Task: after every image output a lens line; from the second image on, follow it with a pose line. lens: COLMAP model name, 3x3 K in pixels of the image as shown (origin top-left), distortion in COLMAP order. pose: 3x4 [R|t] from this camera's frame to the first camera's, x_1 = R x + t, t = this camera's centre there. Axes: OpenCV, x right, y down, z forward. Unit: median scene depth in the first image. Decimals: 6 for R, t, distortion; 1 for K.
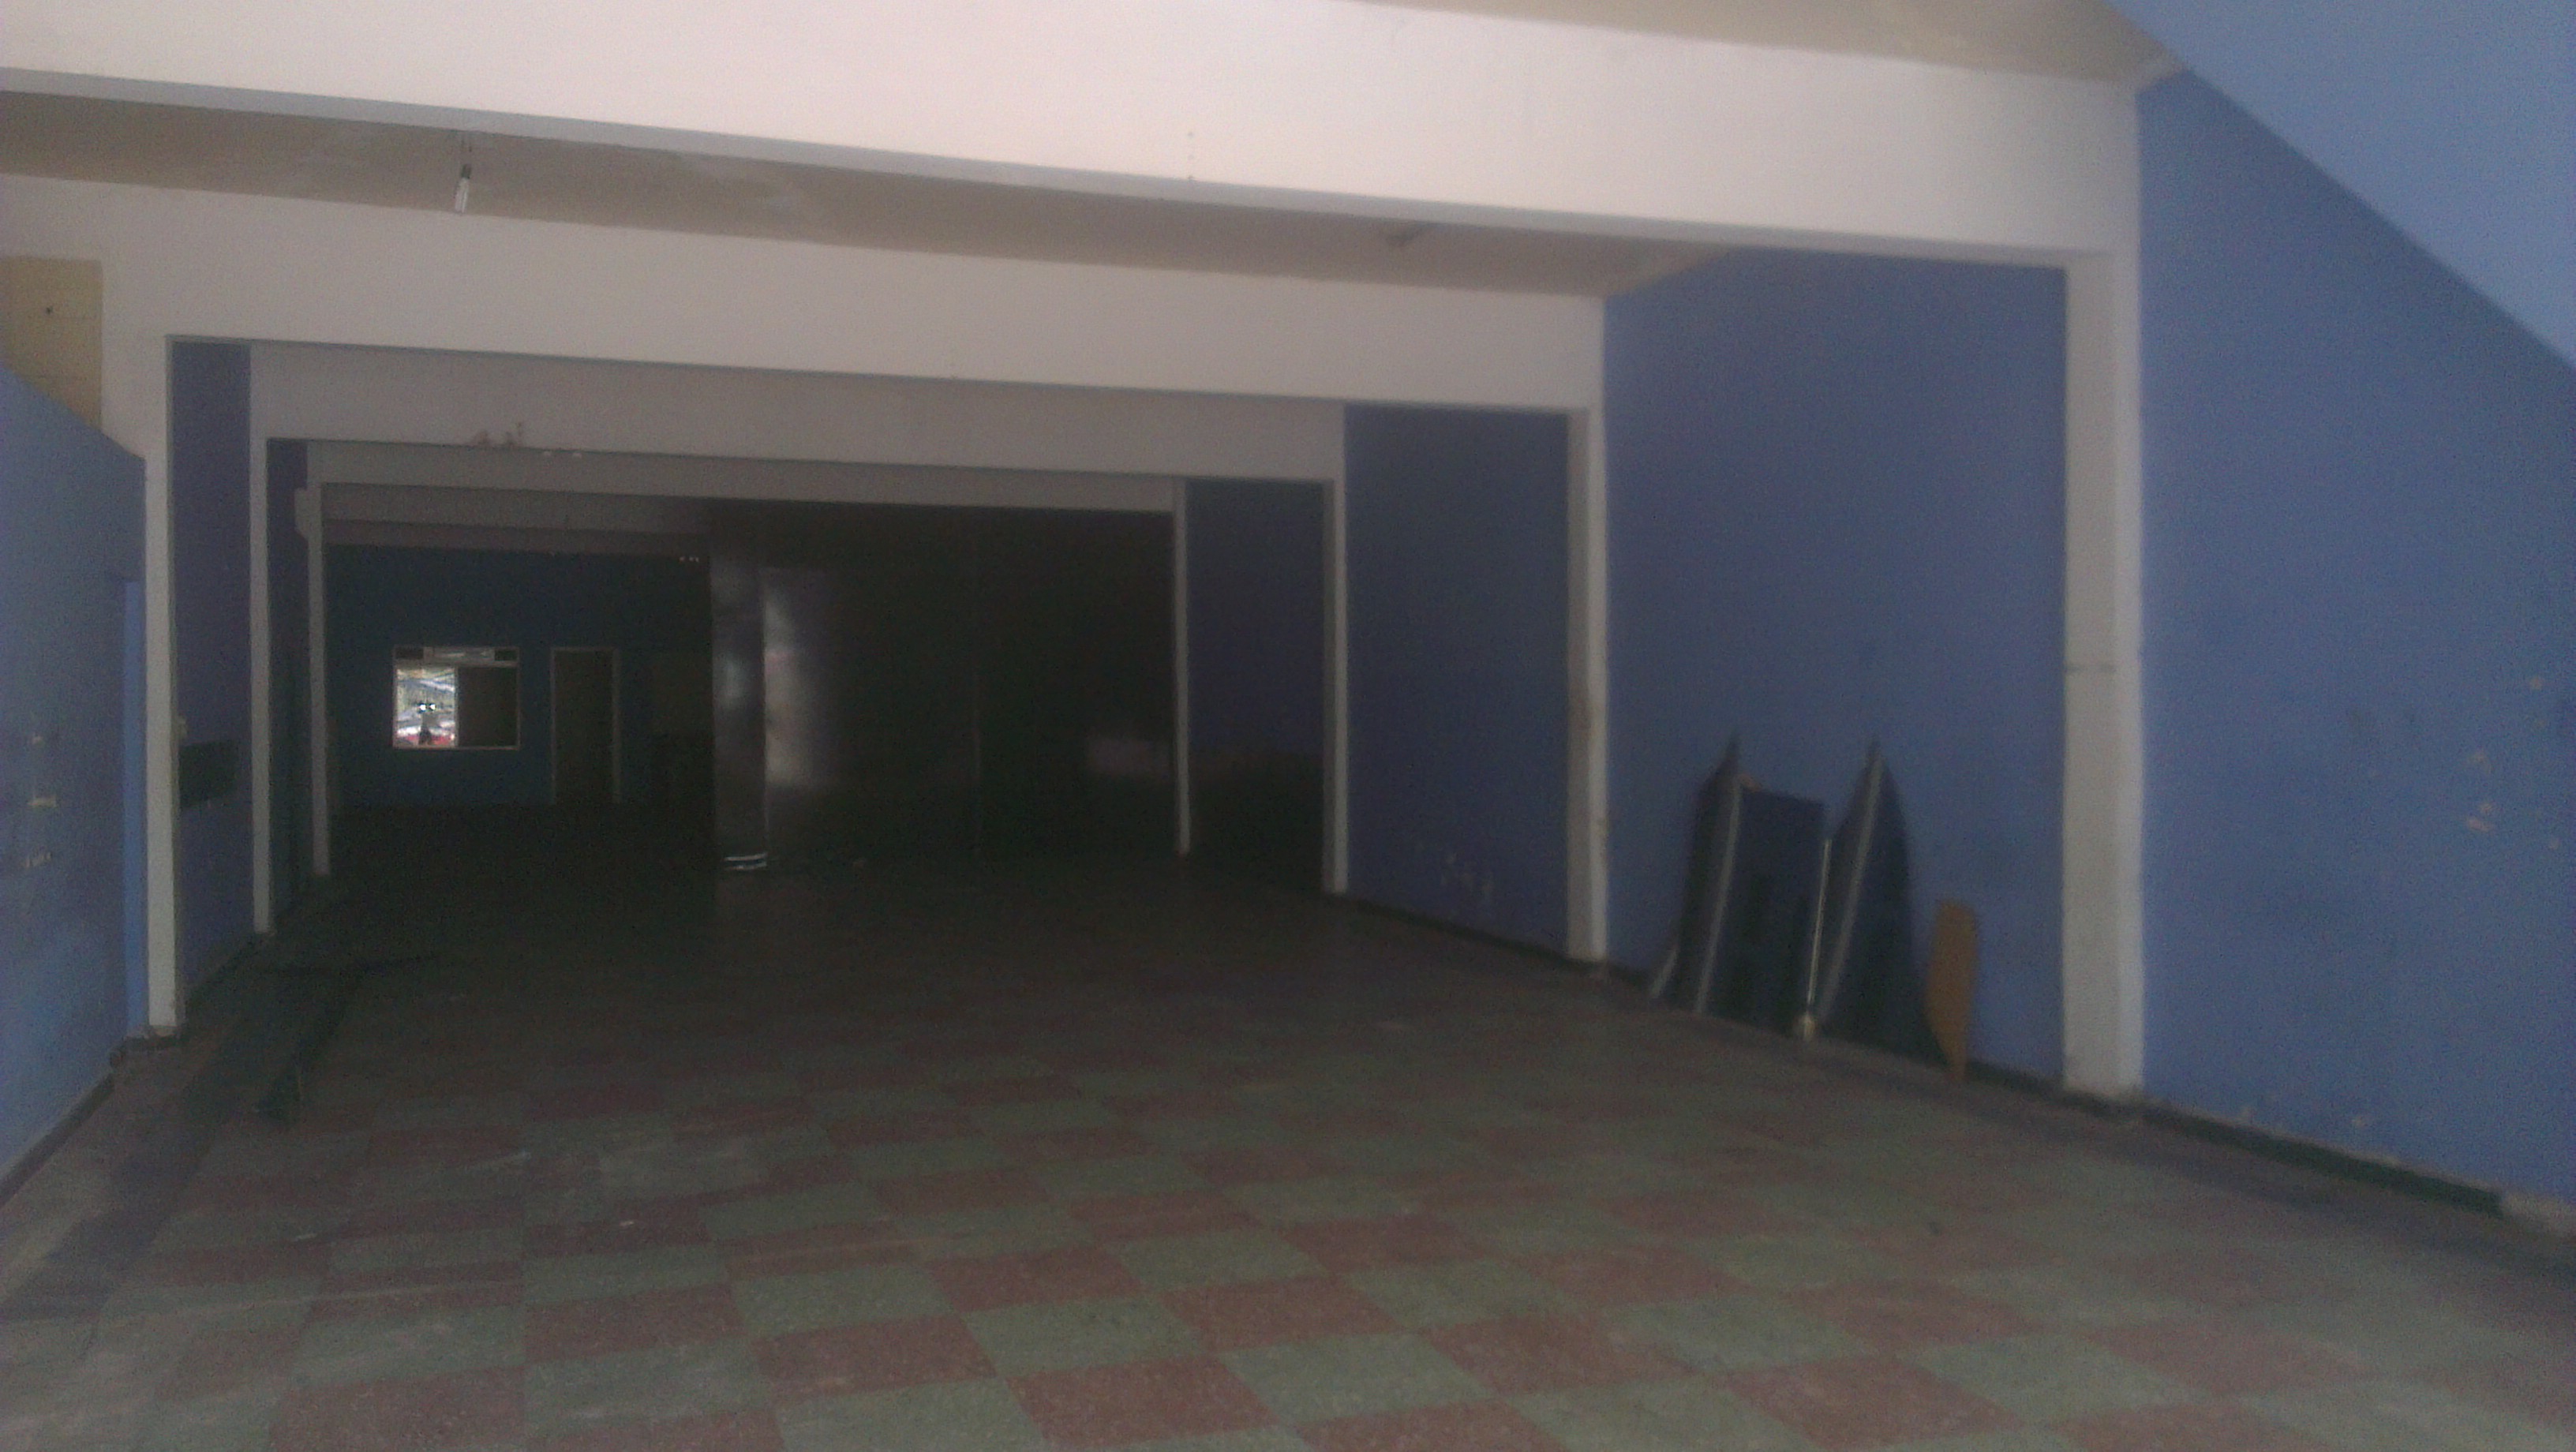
lens RADIAL K [[1971.8, 0, 1266.6], [0, 1971.8, 731.4], [0, 0, 1]] dist [0.128063, -0.198739]
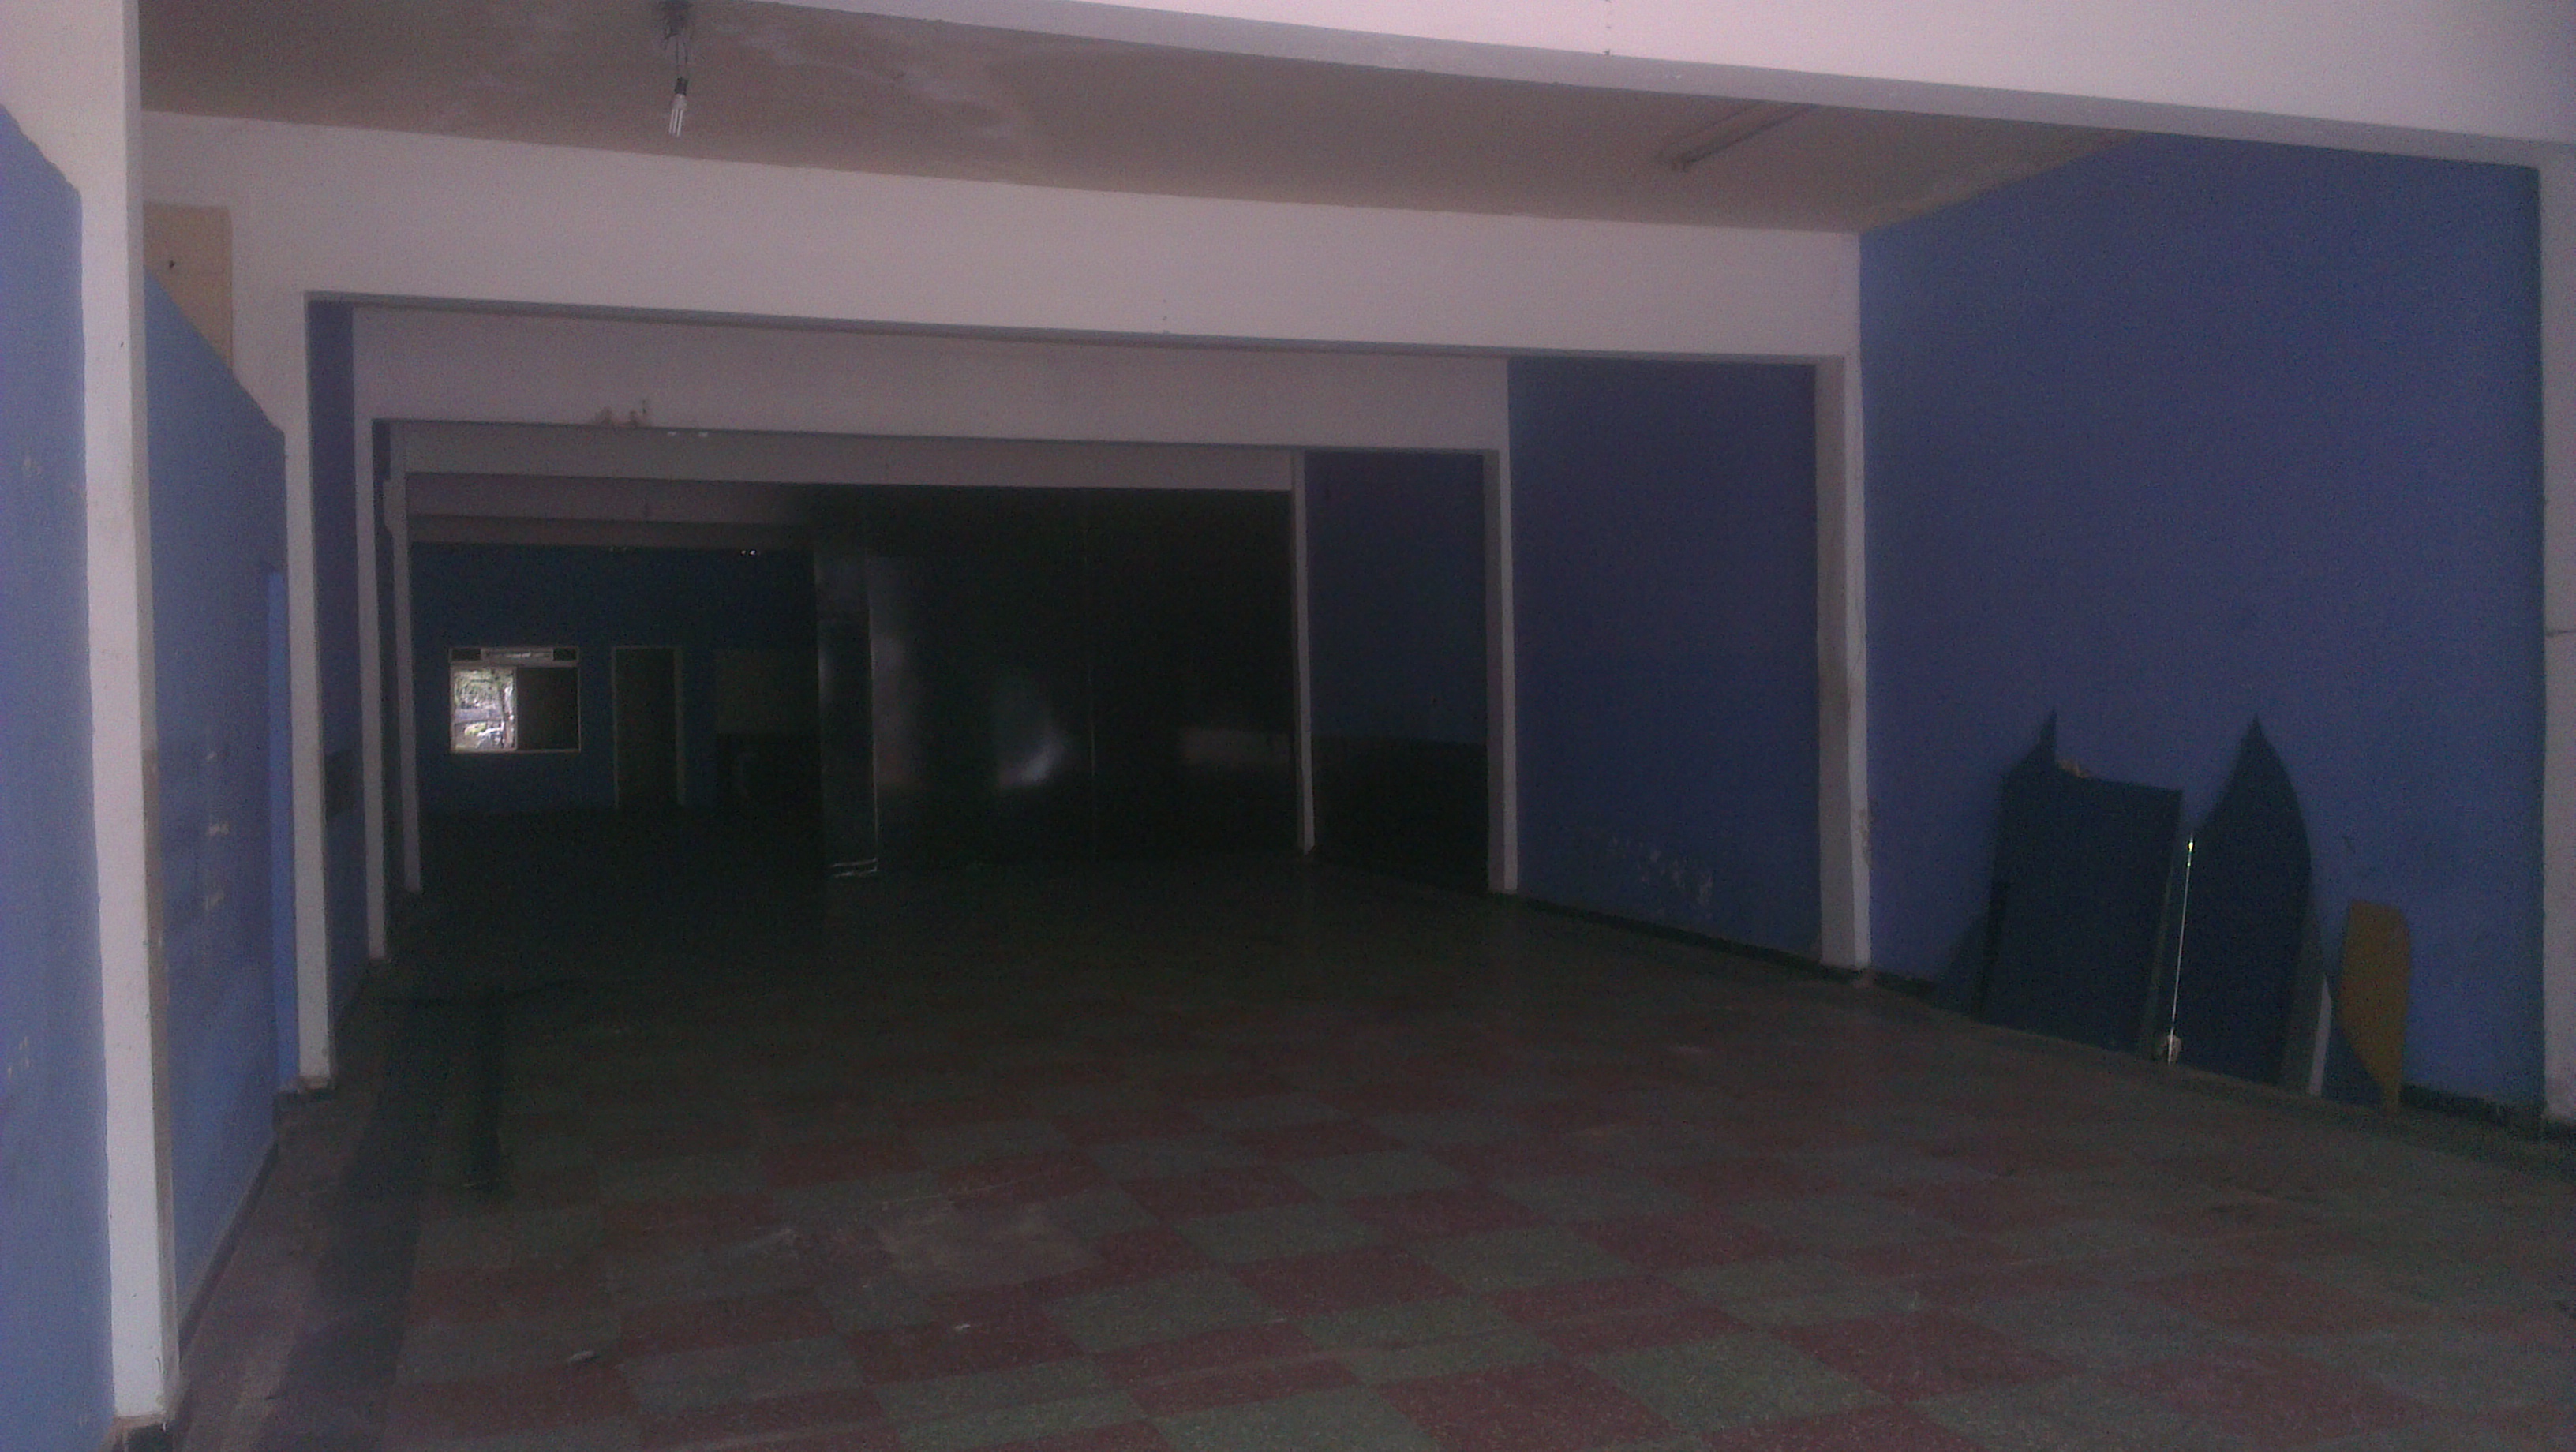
lens RADIAL K [[1977.2, 0, 1288.0], [0, 1977.2, 726.0], [0, 0, 1]] dist [0.158661, -0.245252]
pose [[0.999844, -0.017681, 0.000158, -0.091971], [0.017681, 0.999839, 0.003167, -0.001991], [-0.000214, -0.003163, 0.999995, 0.086124]]
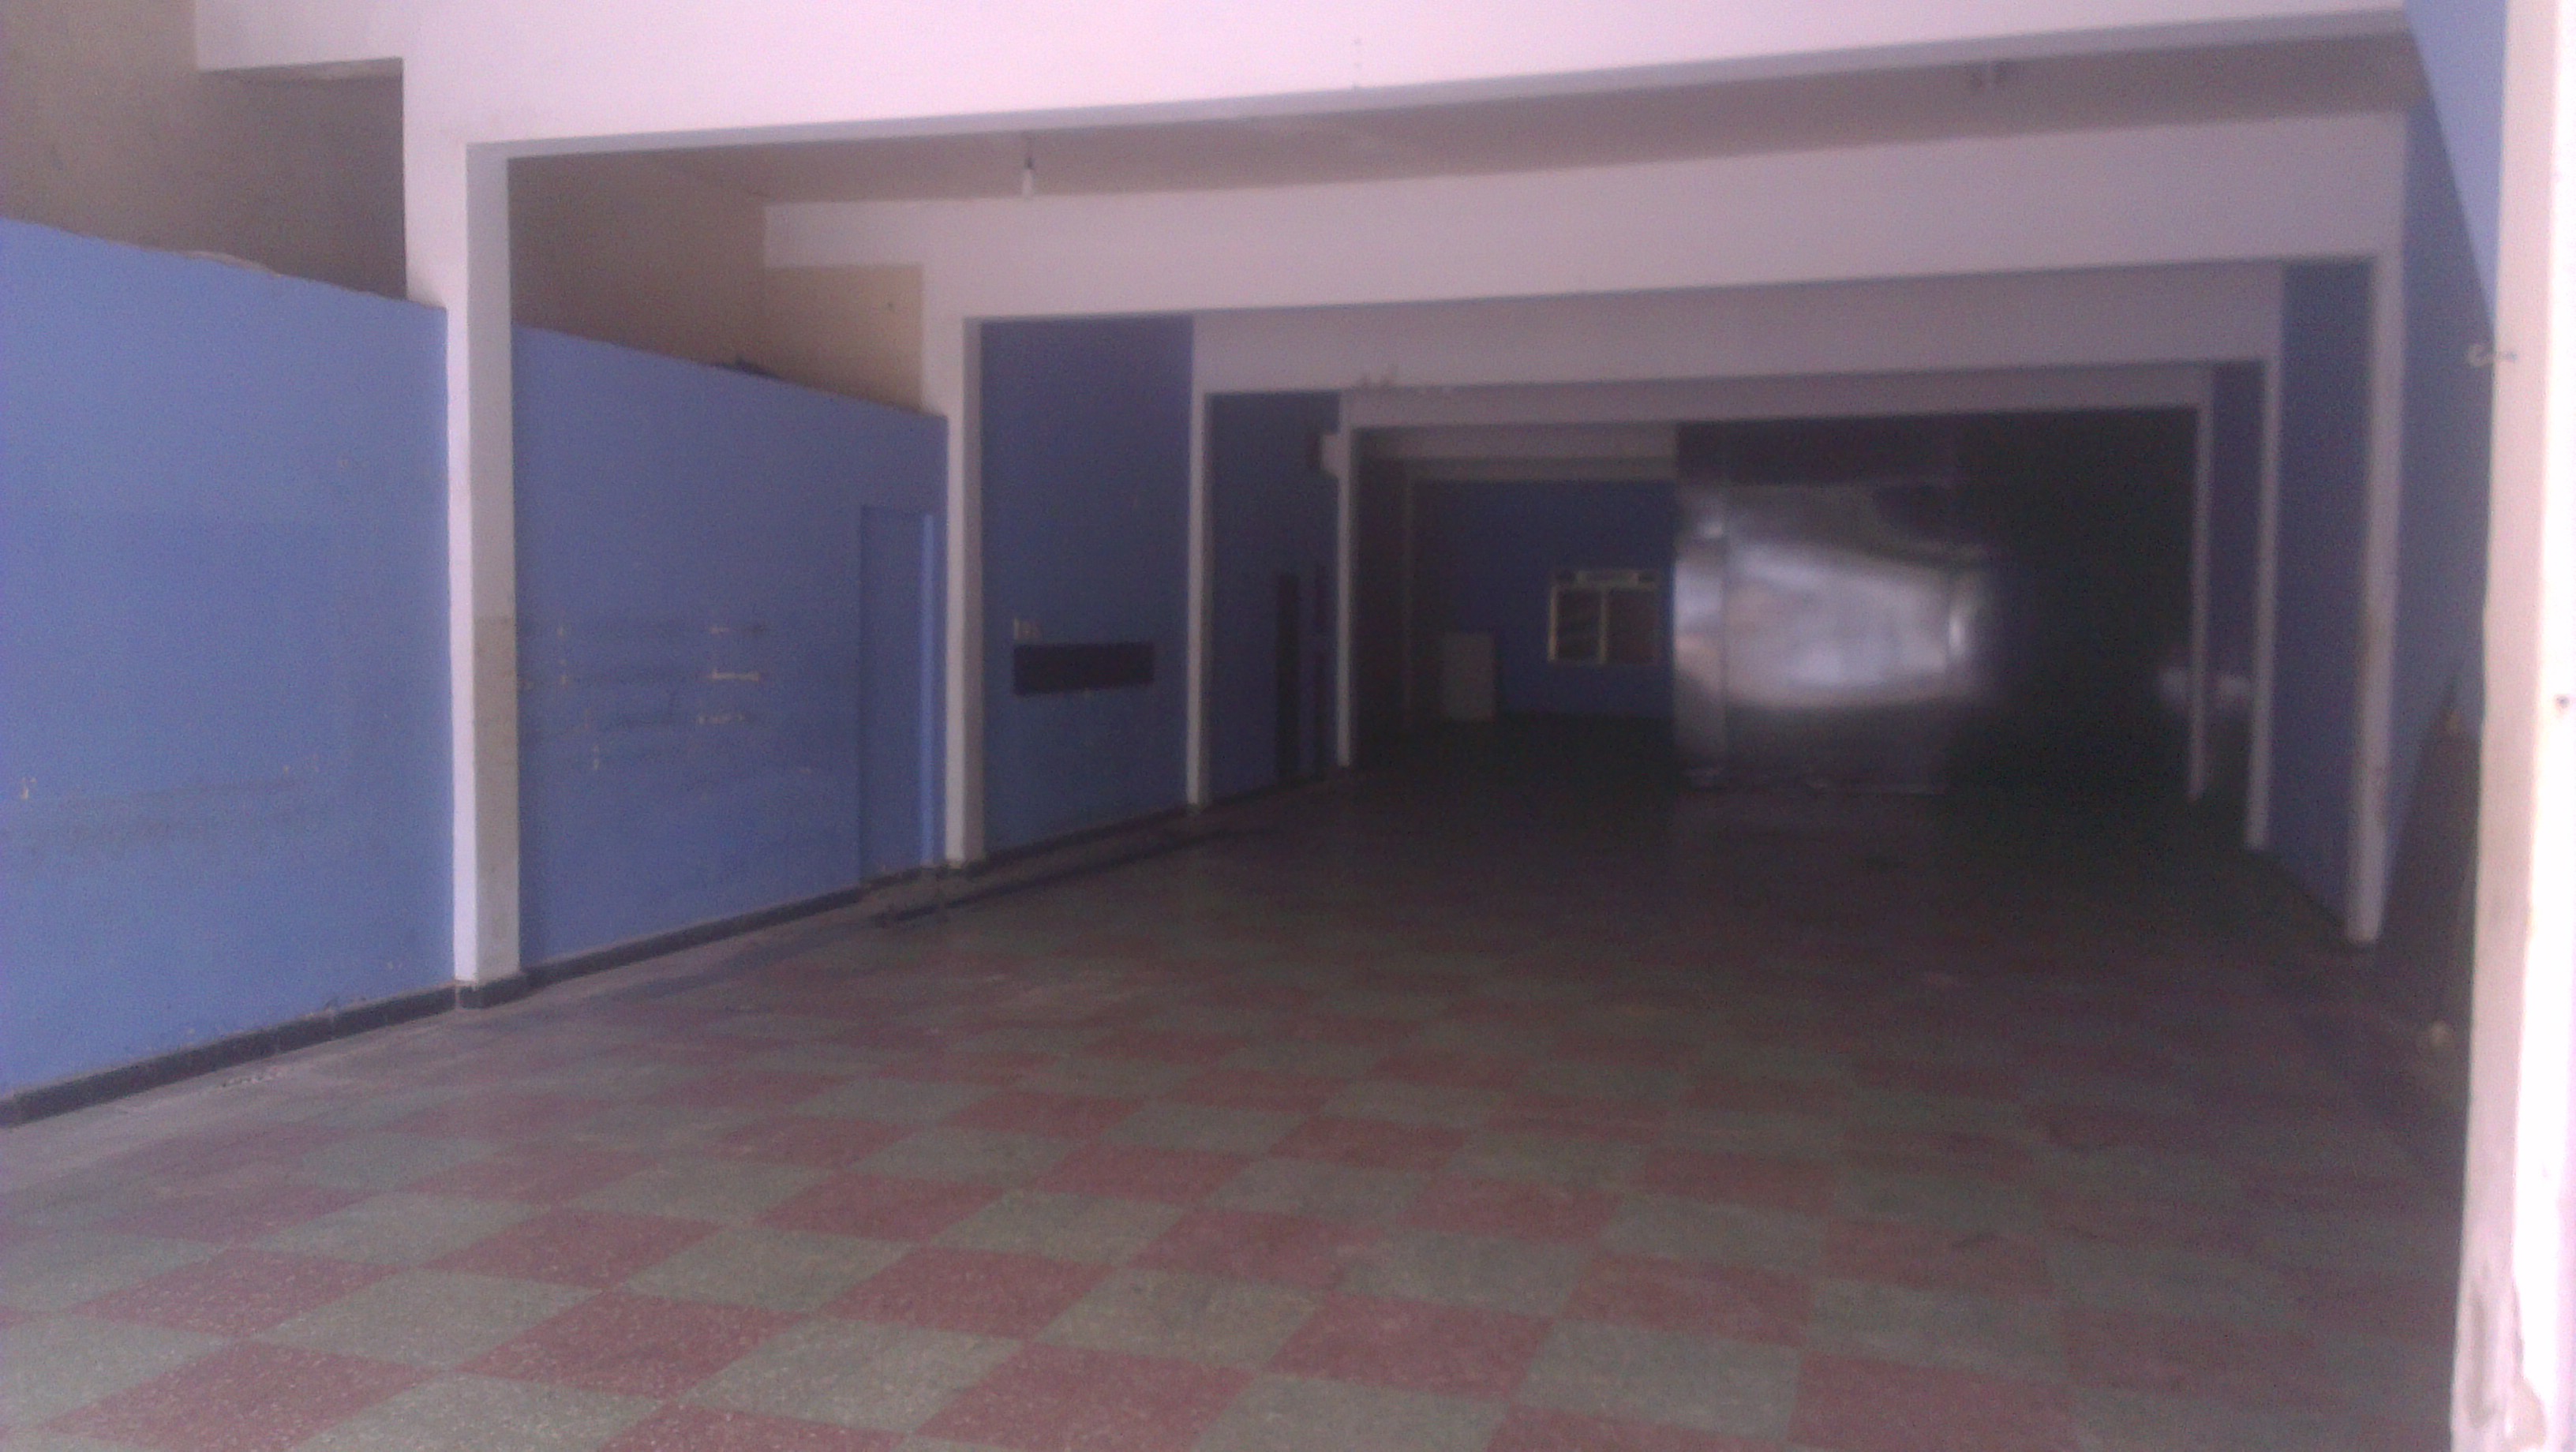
lens RADIAL K [[1977.2, 0, 1288.0], [0, 1977.2, 726.0], [0, 0, 1]] dist [0.158661, -0.245252]
pose [[0.804288, 0.041128, -0.592815, 0.286638], [-0.020832, 0.998940, 0.041040, 0.002924], [0.593874, -0.020658, 0.804293, 0.079612]]
